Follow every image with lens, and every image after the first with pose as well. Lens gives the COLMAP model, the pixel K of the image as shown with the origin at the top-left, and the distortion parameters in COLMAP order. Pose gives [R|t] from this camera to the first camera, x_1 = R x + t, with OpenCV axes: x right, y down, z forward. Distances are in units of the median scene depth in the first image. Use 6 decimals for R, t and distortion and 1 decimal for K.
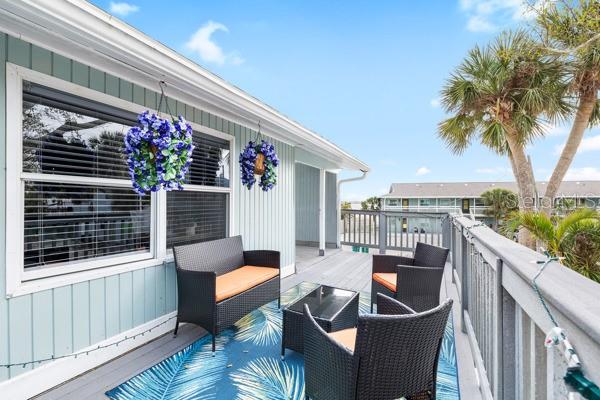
lens RADIAL K [[272.0, 0, 300.0], [0, 272.0, 200.0], [0, 0, 1]] dist [-0.004190, -0.000367]
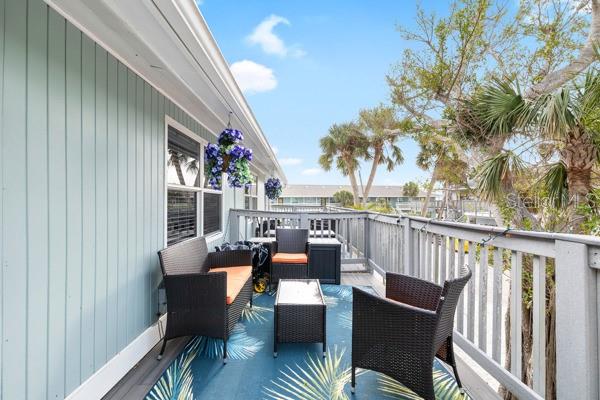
lens RADIAL K [[272.0, 0, 300.0], [0, 272.0, 200.0], [0, 0, 1]] dist [-0.004190, -0.000367]
pose [[0.890513, -0.001724, 0.454954, -0.446828], [-0.000768, 0.999986, 0.005293, 0.000368], [-0.454957, -0.005063, 0.890499, -0.607476]]
